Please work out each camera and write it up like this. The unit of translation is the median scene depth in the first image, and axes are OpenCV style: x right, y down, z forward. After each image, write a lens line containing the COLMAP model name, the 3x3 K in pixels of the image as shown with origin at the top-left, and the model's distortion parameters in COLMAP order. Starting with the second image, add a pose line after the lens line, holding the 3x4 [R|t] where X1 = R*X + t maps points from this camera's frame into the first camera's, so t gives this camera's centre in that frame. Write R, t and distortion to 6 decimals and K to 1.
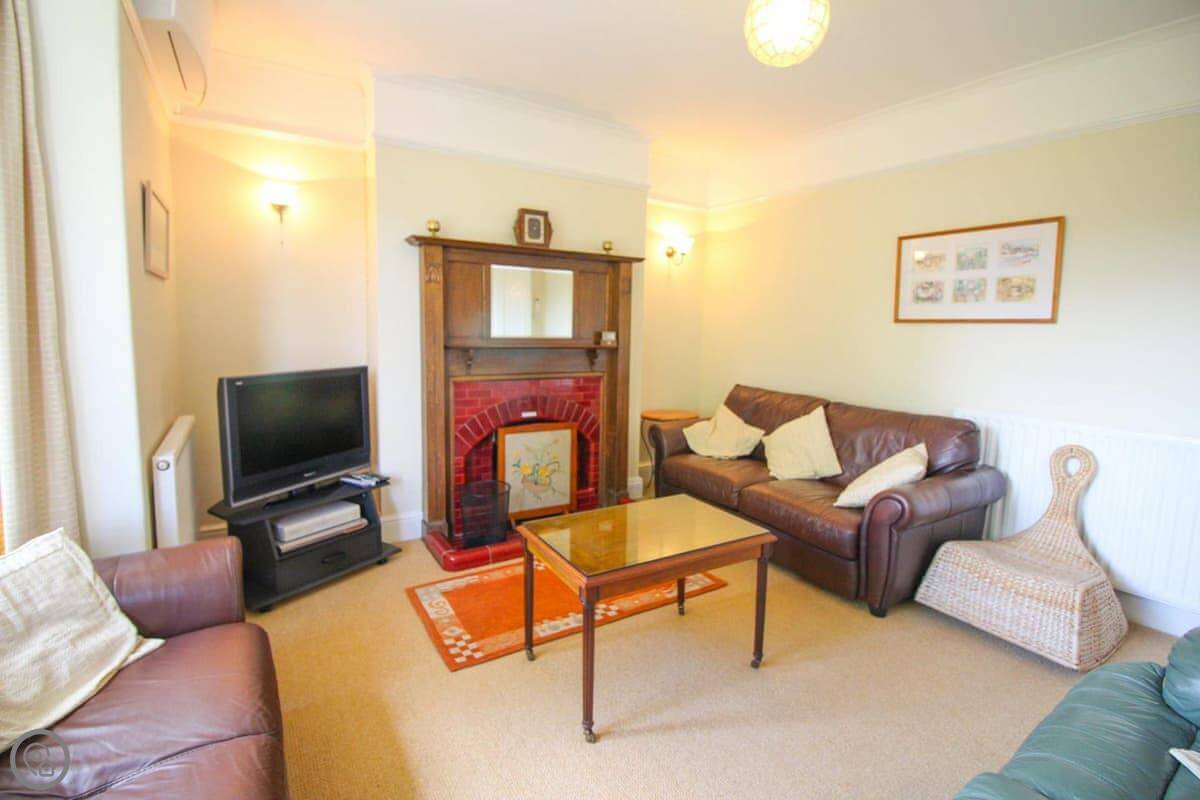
lens RADIAL K [[560.6, 0, 599.1], [0, 560.6, 396.3], [0, 0, 1]] dist [-0.010572, -0.006516]
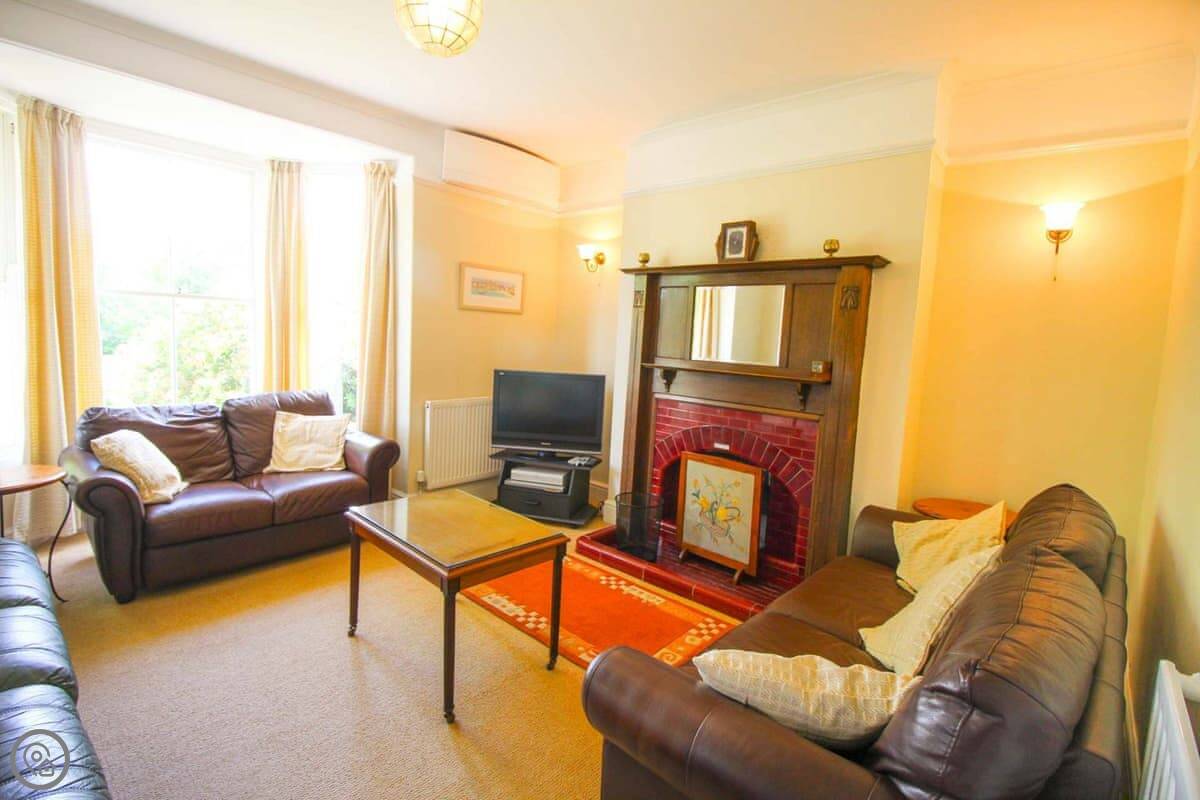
lens RADIAL K [[560.6, 0, 597.5], [0, 560.6, 393.3], [0, 0, 1]] dist [-0.010572, -0.006516]
pose [[0.257042, 0.093526, -0.961864, 0.703898], [-0.165976, 0.984789, 0.051401, -0.066948], [0.952041, 0.146434, 0.268655, 0.564550]]
